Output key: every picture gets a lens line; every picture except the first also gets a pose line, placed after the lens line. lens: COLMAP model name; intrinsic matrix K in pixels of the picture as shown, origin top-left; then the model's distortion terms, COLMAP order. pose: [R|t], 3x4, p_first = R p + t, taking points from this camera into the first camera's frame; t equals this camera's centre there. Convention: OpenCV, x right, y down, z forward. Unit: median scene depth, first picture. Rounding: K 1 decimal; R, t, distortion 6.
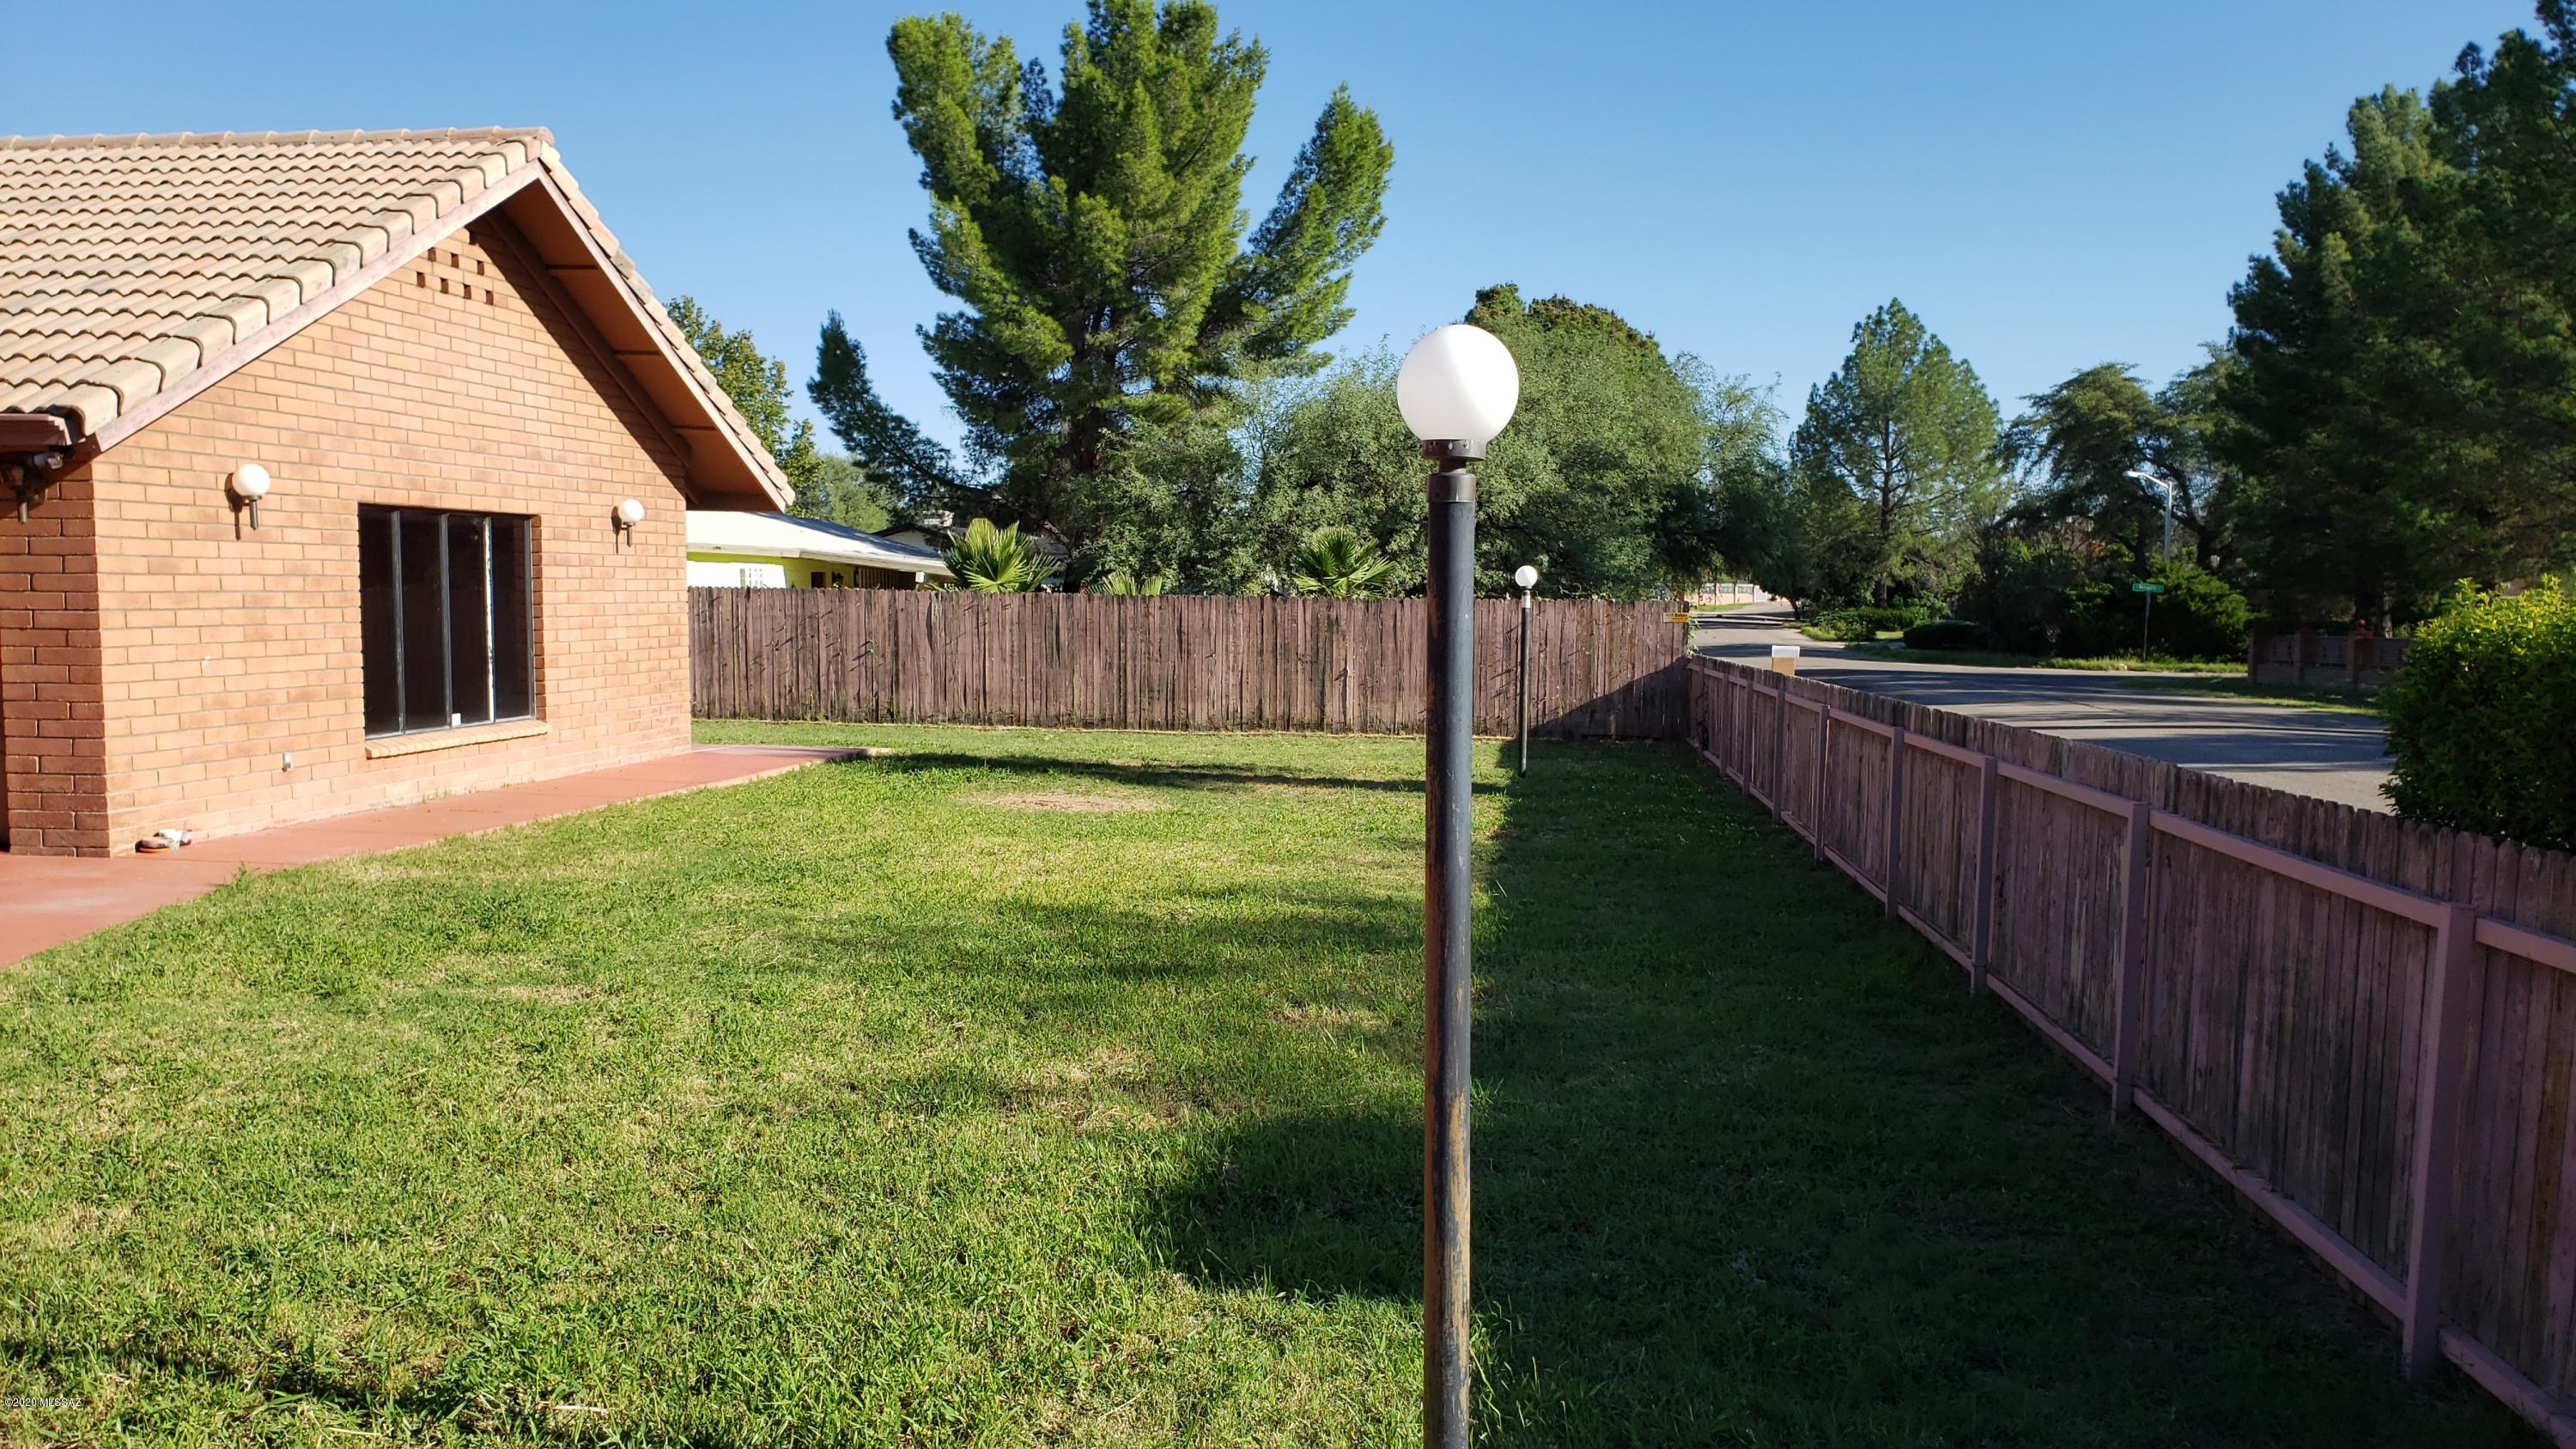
lens RADIAL K [[1974.1, 0, 1262.4], [0, 1974.1, 760.5], [0, 0, 1]] dist [0.041805, -0.030390]
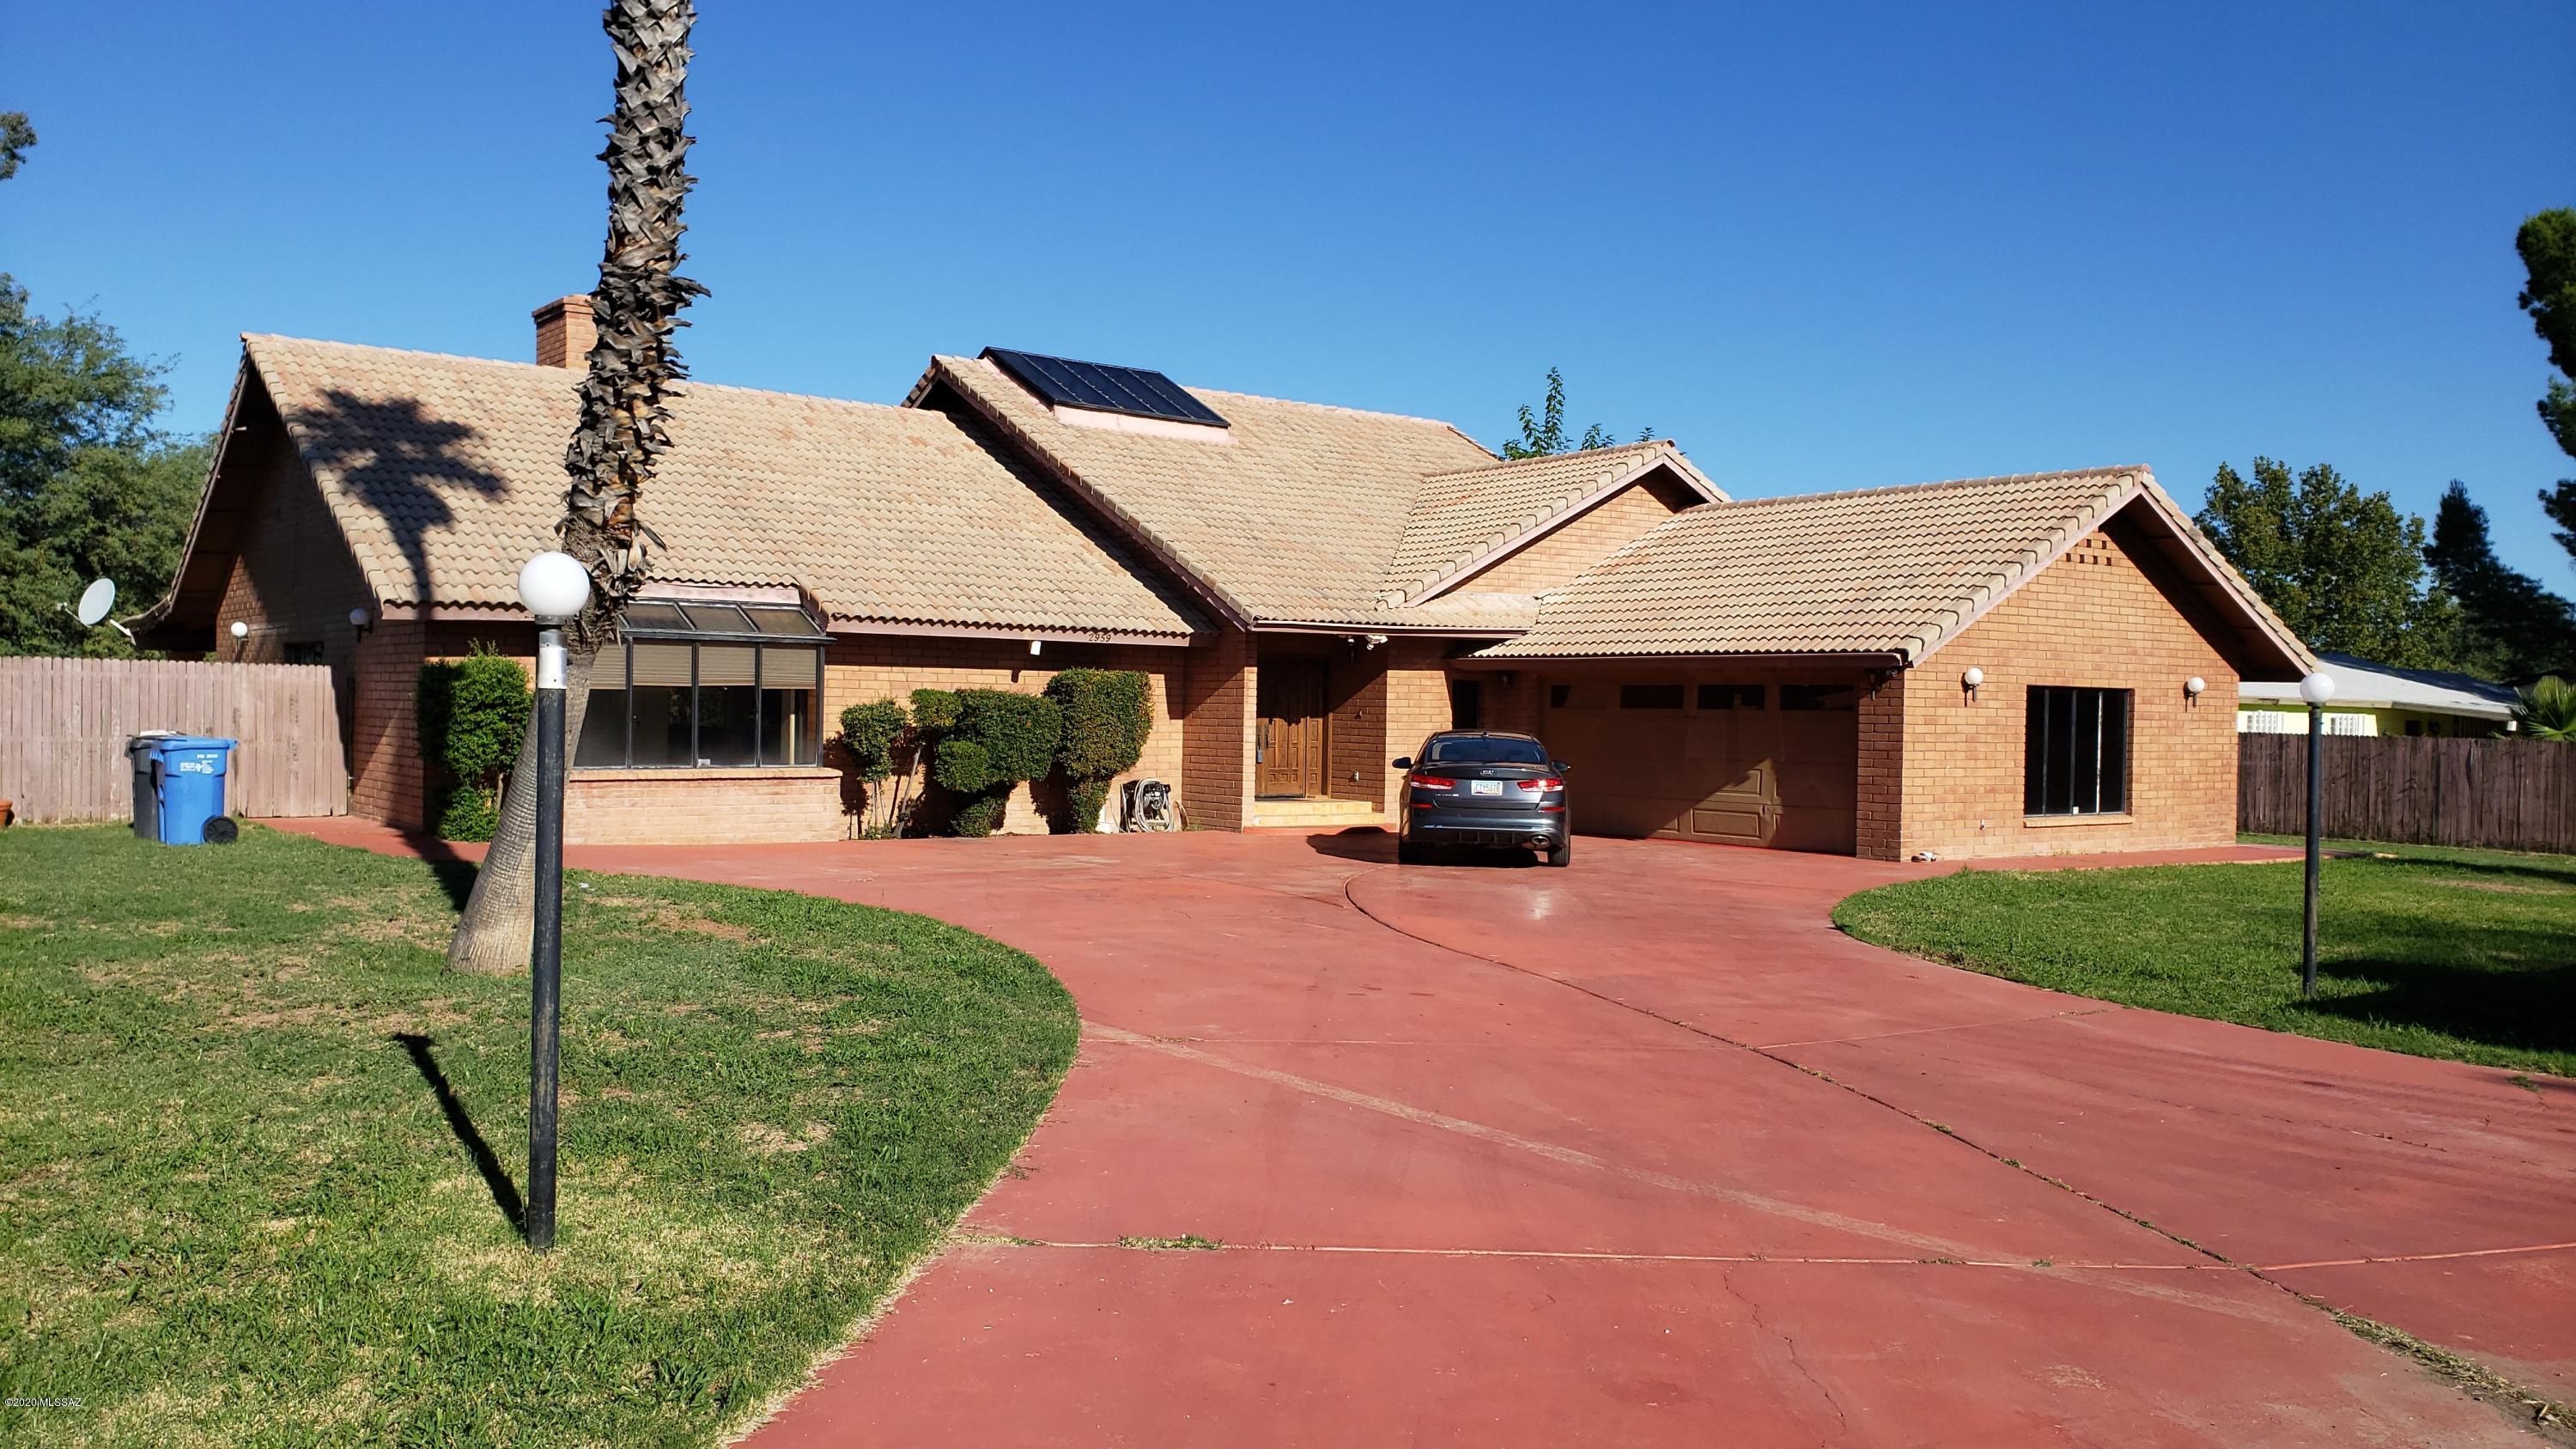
lens RADIAL K [[1974.1, 0, 1298.7], [0, 1974.1, 716.3], [0, 0, 1]] dist [0.041805, -0.030390]
pose [[0.717446, 0.010393, -0.696536, 0.294511], [-0.074688, 0.995273, -0.062080, 0.053860], [0.692598, 0.096562, 0.714831, -0.671003]]
